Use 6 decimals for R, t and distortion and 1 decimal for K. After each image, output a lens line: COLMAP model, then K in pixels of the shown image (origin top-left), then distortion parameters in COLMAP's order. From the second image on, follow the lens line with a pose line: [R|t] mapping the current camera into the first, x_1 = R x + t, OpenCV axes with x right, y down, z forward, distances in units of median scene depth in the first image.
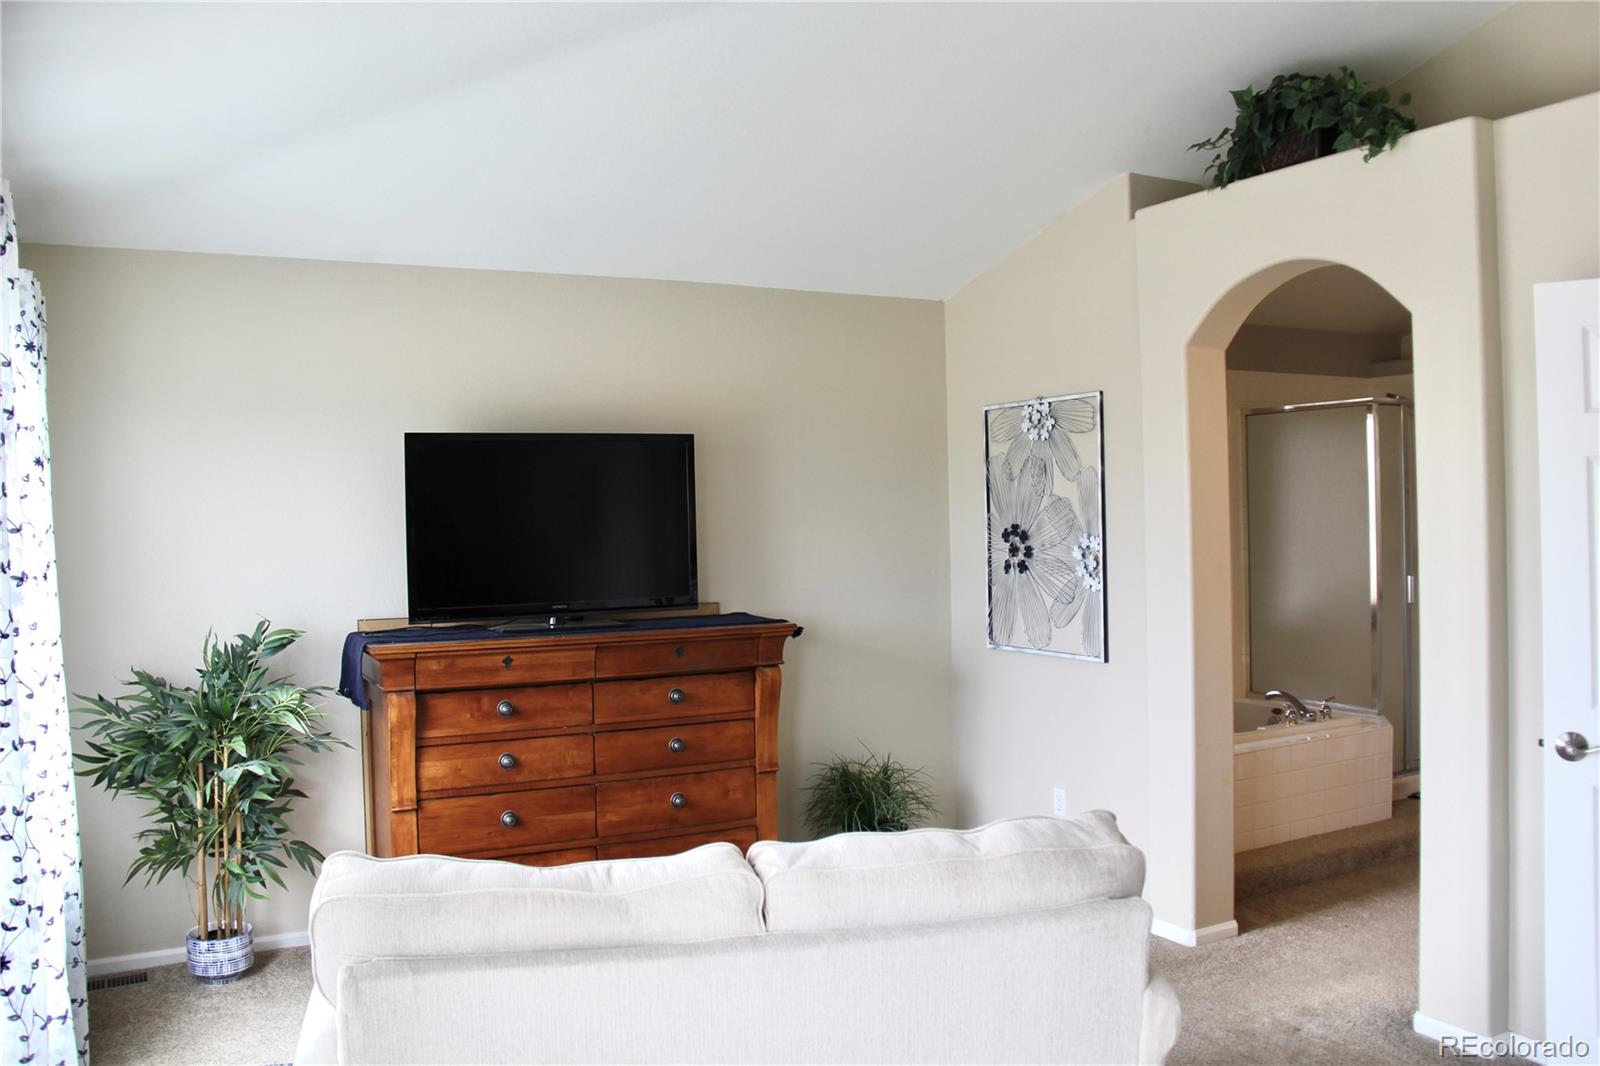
lens RADIAL K [[1366.7, 0, 799.9], [0, 1366.7, 532.4], [0, 0, 1]] dist [-0.081976, -0.001373]
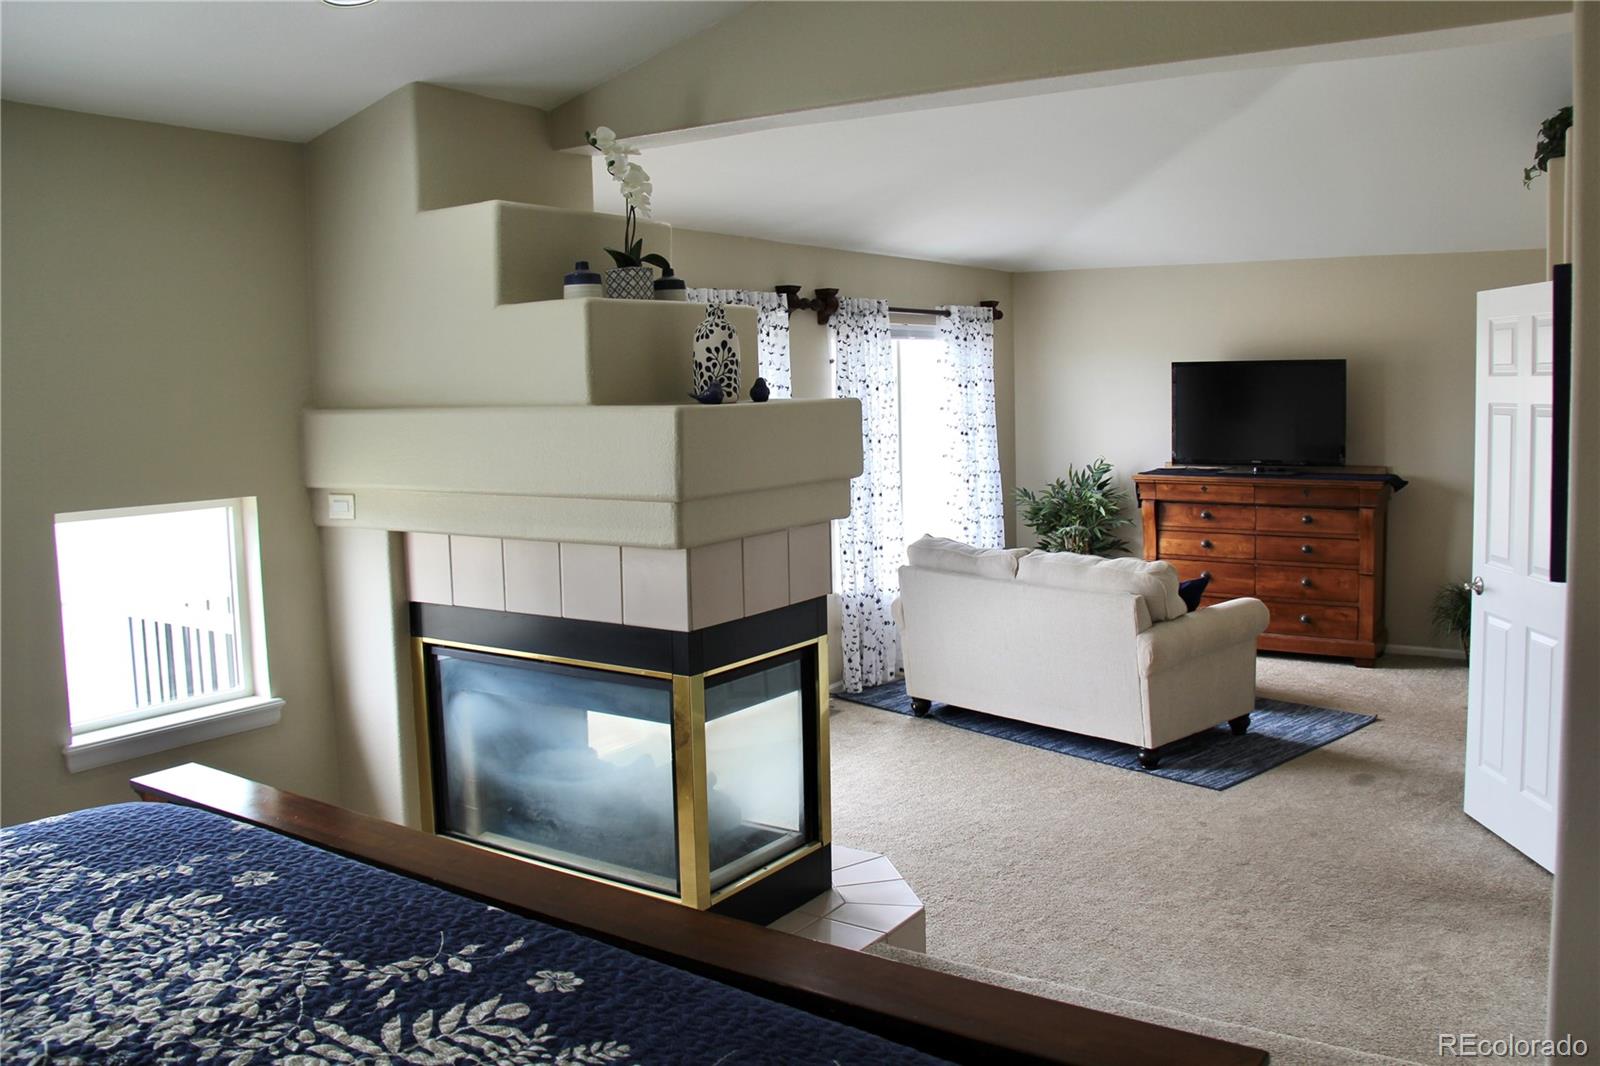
lens RADIAL K [[1366.7, 0, 800.1], [0, 1366.7, 531.3], [0, 0, 1]] dist [-0.081976, -0.001373]
pose [[0.478556, 0.101281, -0.872196, 1.077596], [-0.003815, 0.993556, 0.113280, -0.050876], [0.878049, -0.050883, 0.475859, -0.332159]]
